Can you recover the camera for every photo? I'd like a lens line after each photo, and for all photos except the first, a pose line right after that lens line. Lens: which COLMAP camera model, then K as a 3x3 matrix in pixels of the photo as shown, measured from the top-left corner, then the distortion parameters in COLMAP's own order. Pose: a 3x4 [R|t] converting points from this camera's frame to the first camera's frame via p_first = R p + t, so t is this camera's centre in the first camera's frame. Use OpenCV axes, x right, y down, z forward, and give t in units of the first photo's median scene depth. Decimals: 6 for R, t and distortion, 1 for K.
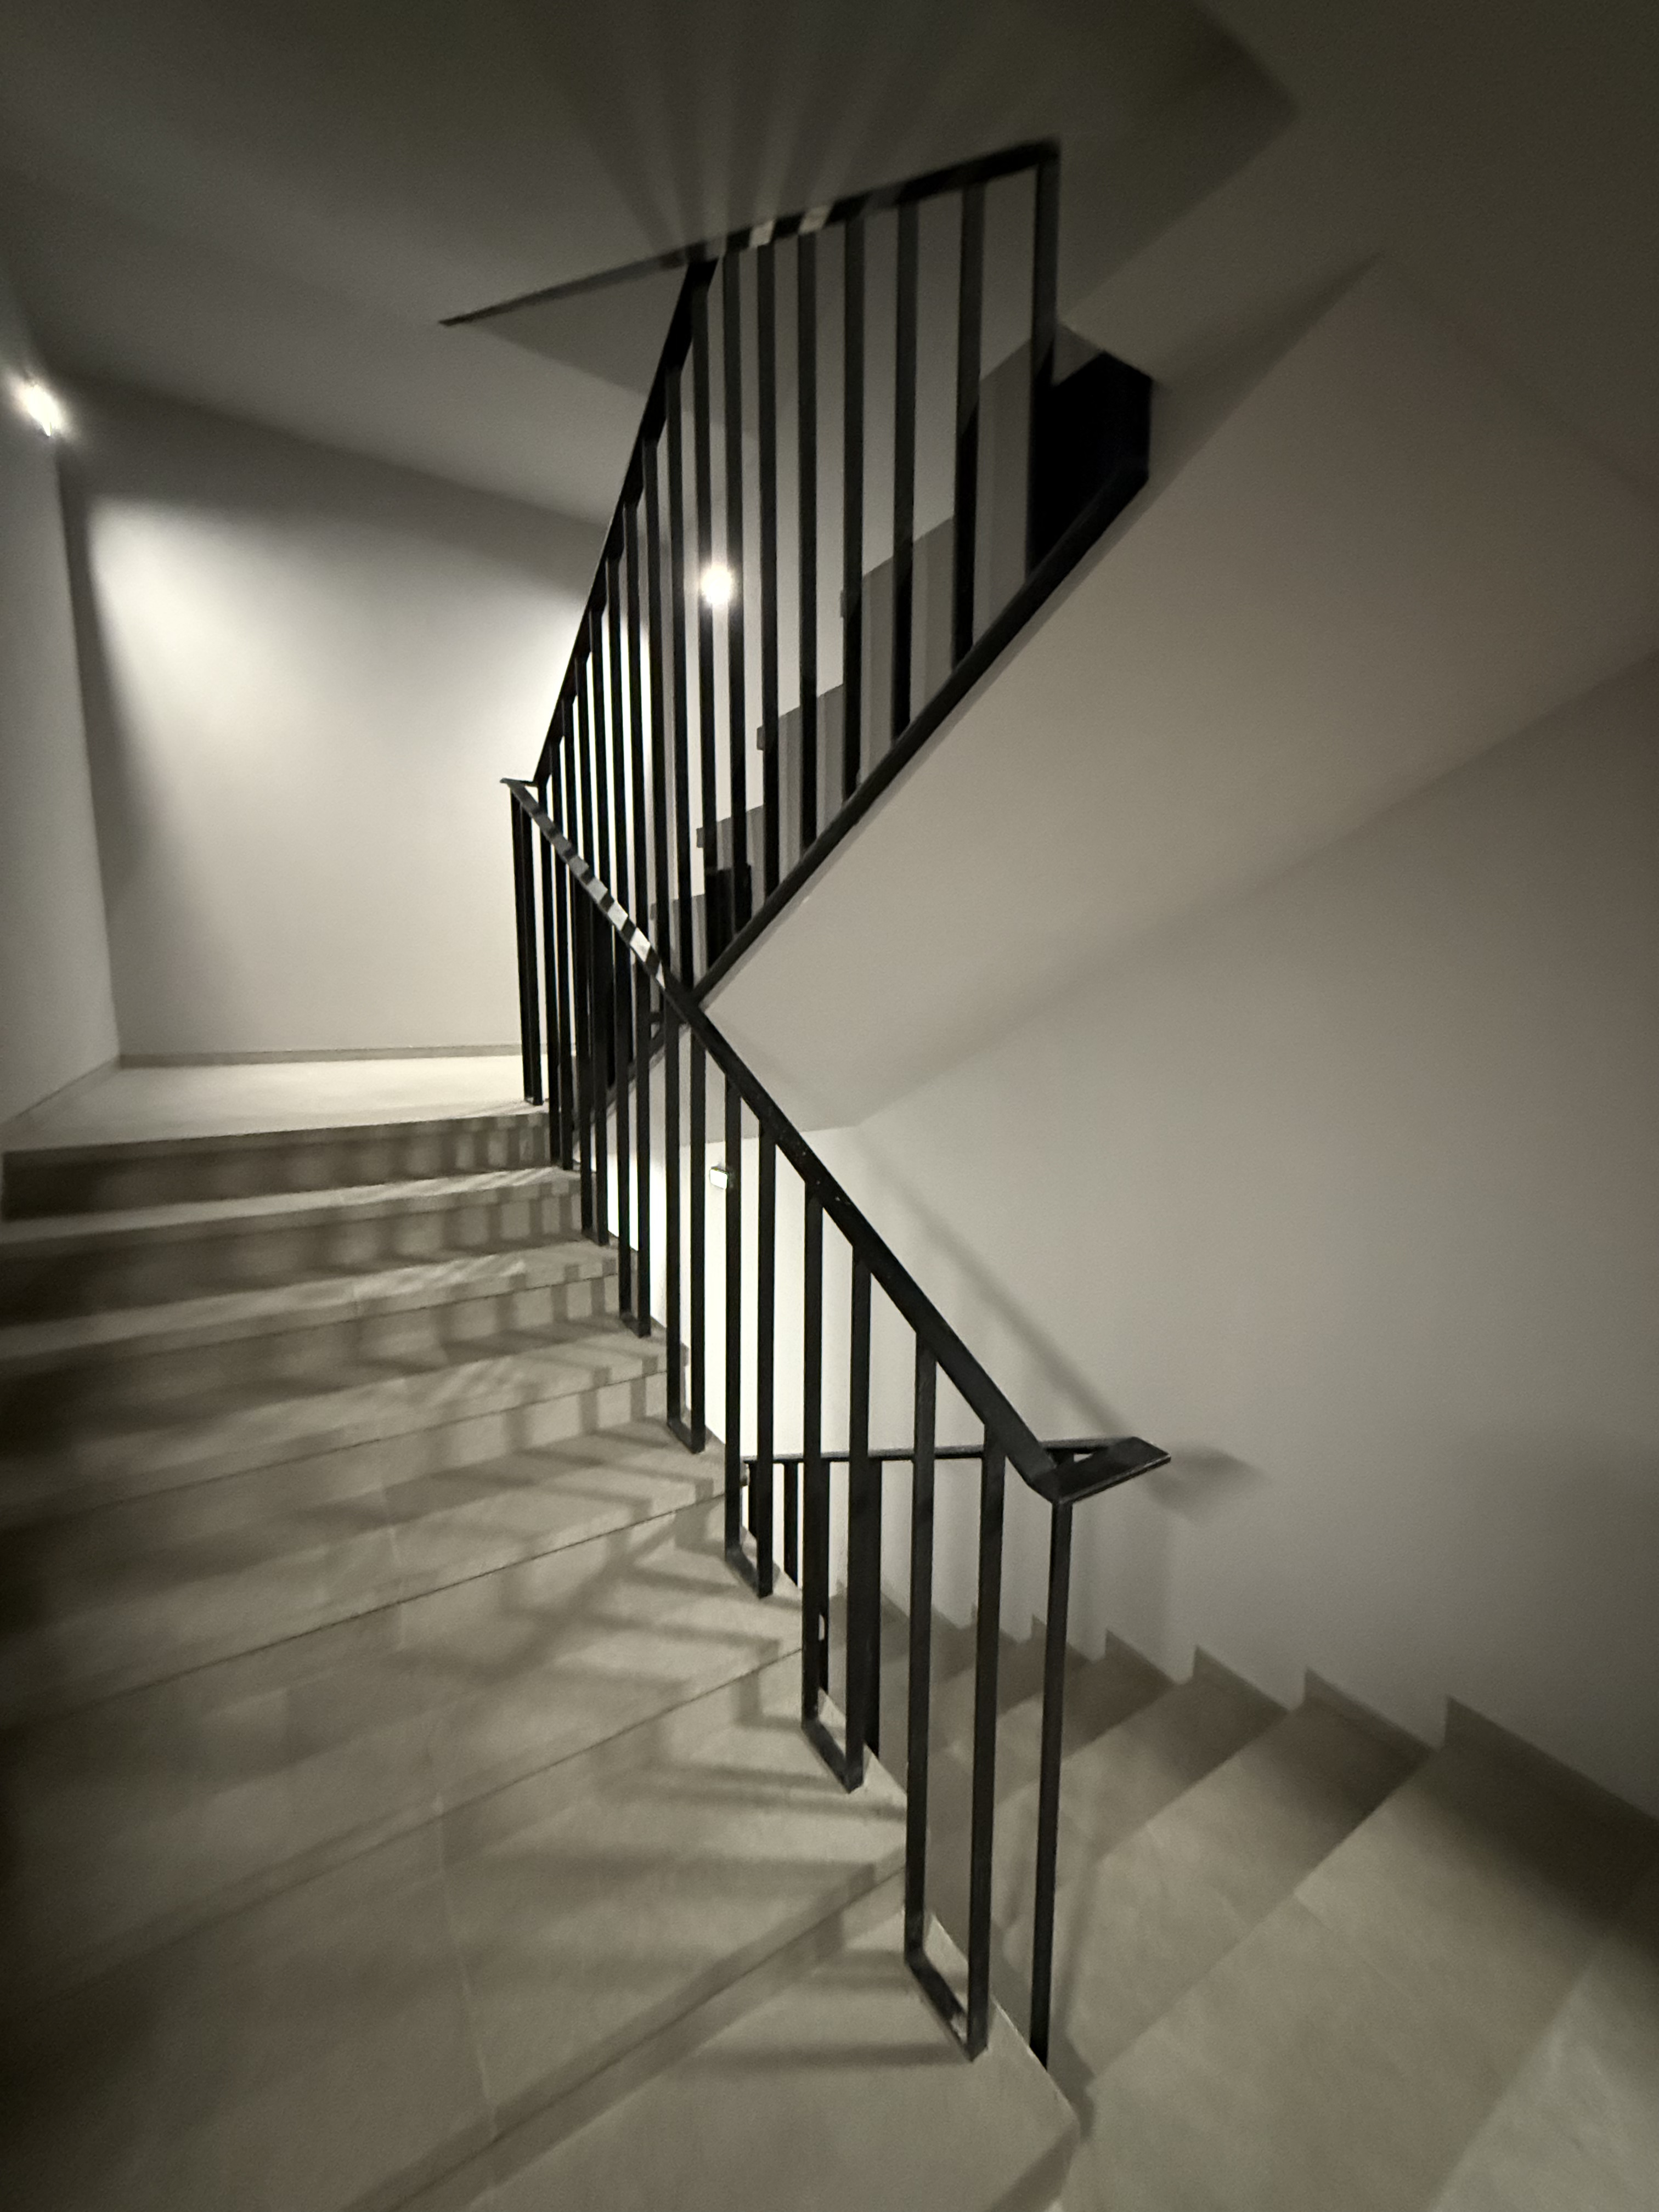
lens RADIAL K [[879.3, 0, 823.2], [0, 879.3, 1108.2], [0, 0, 1]] dist [-0.002633, 0.000039]
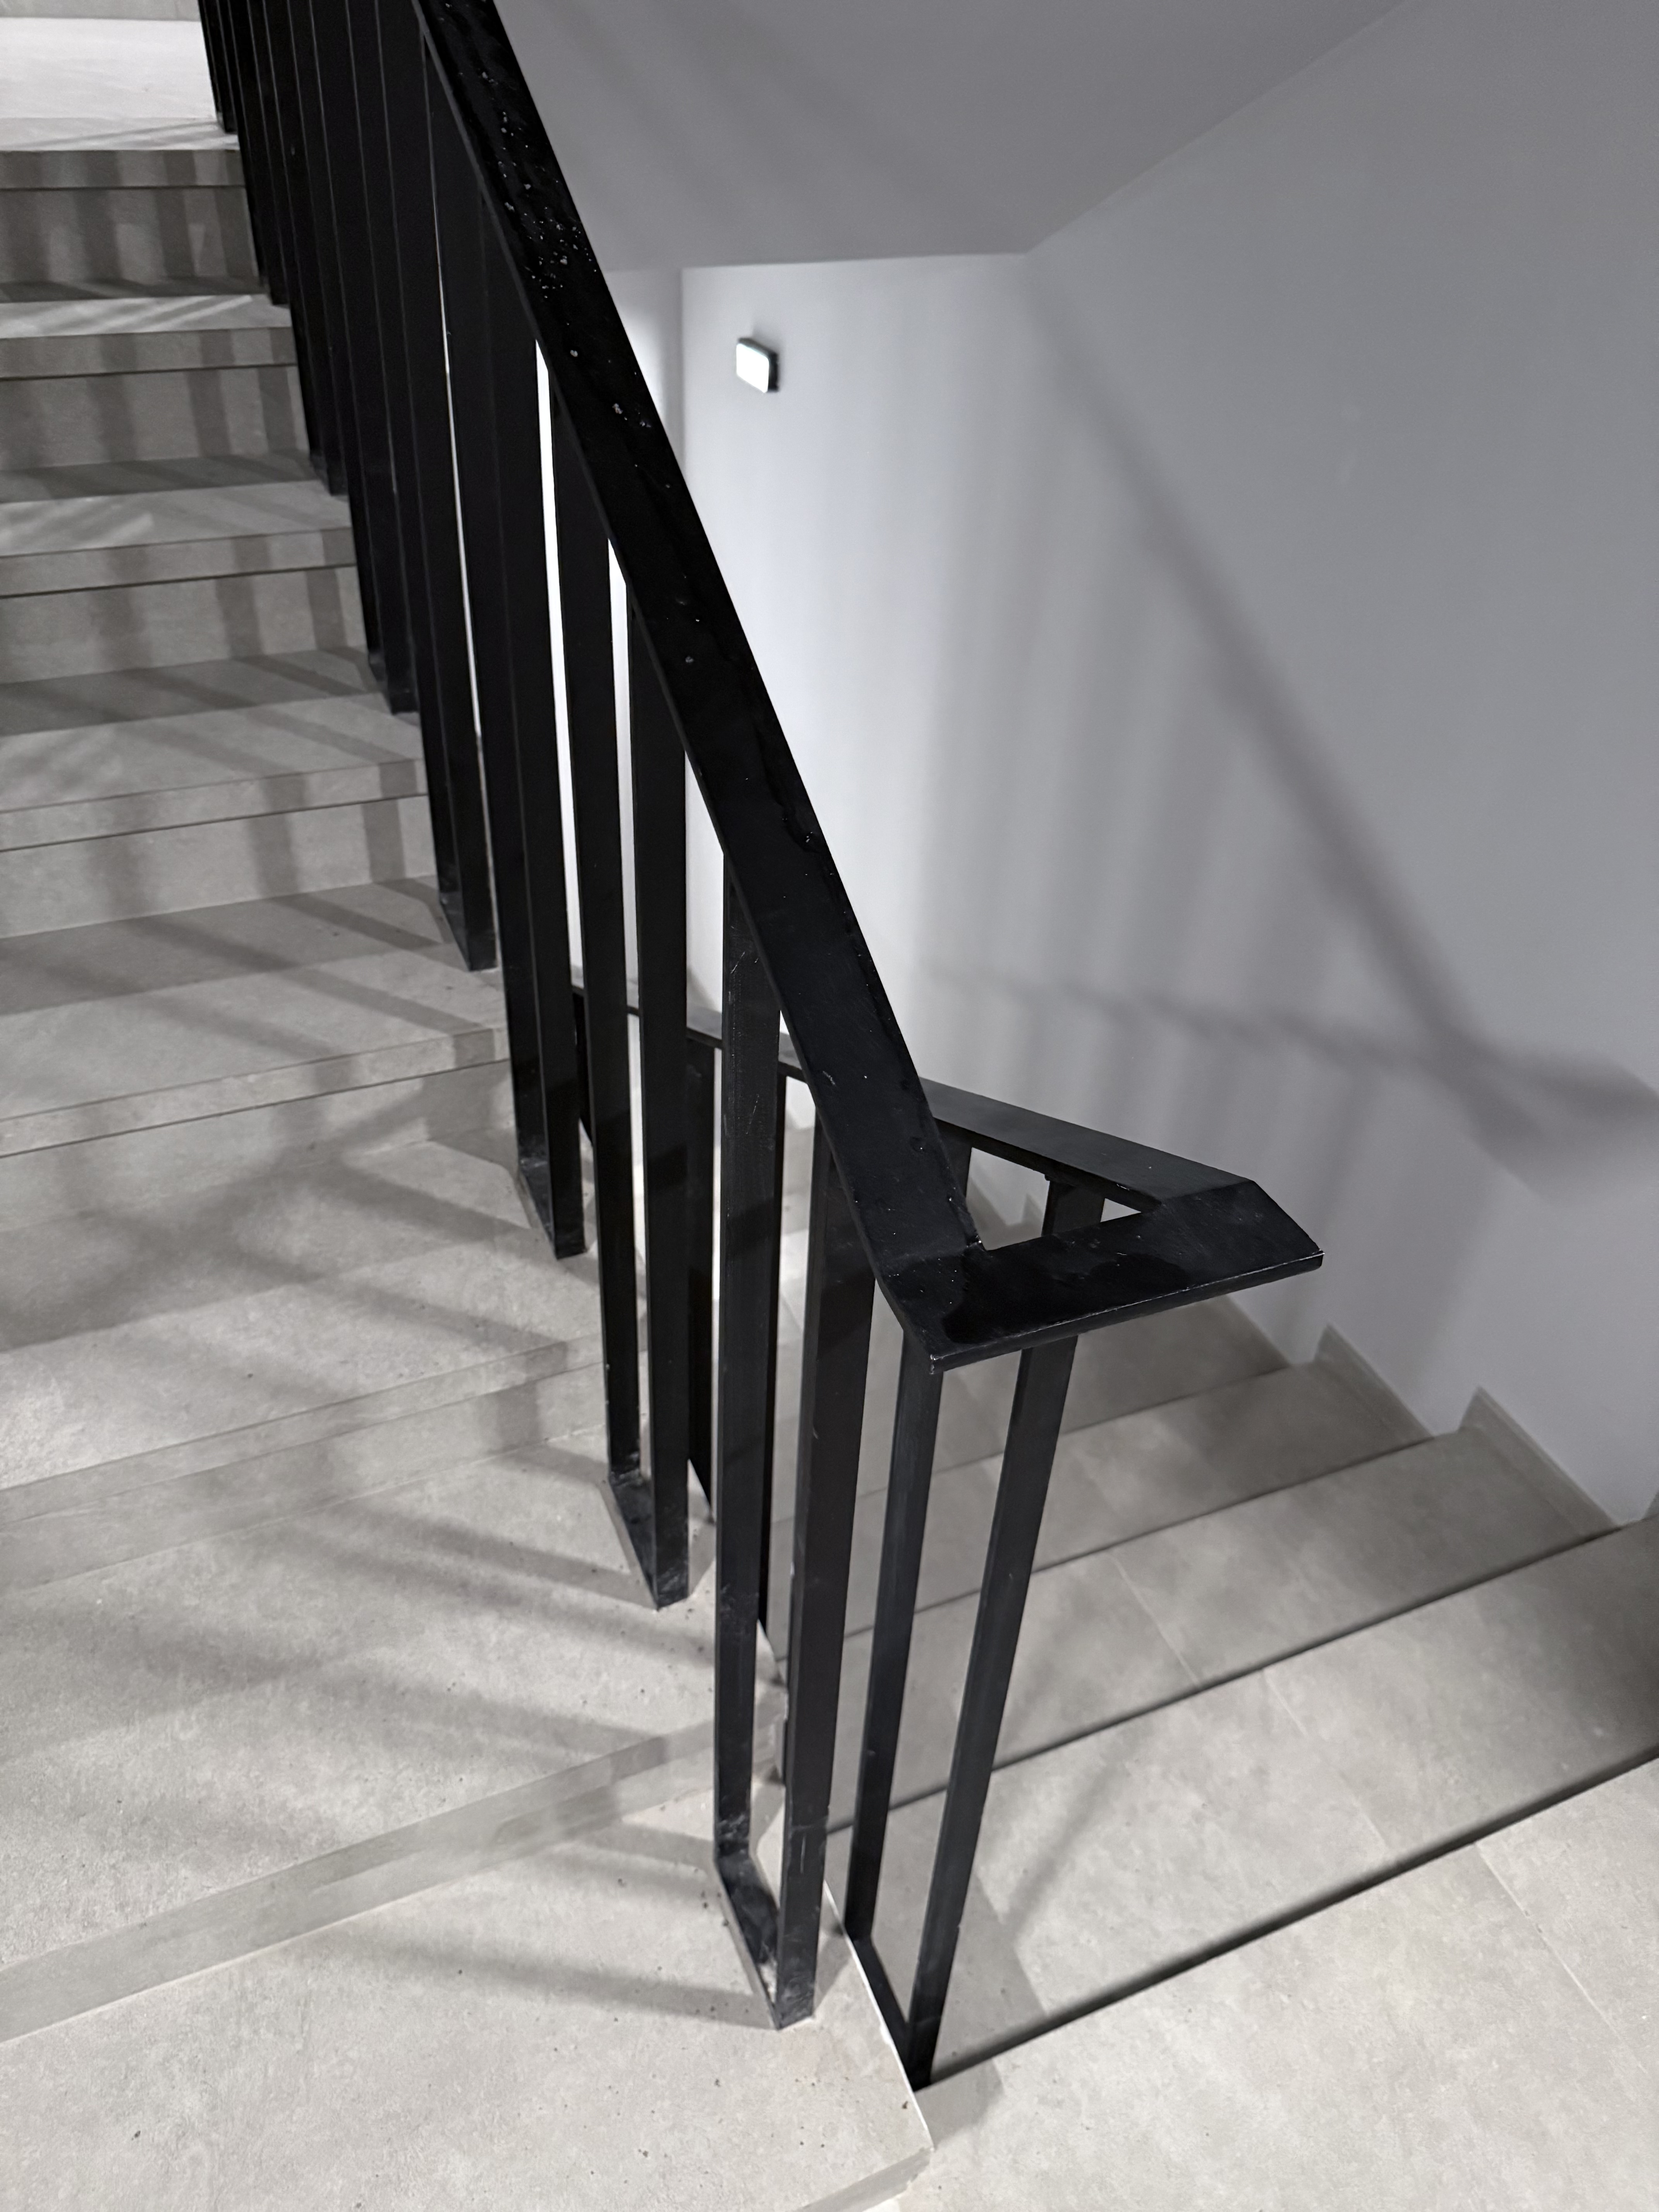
lens RADIAL K [[1528.2, 0, 843.5], [0, 1528.2, 1104.6], [0, 0, 1]] dist [0.001805, -0.007706]
pose [[0.985045, 0.131799, -0.110971, 0.157968], [-0.059696, 0.865259, 0.497759, 0.028144], [0.161623, -0.483691, 0.860187, 0.278180]]
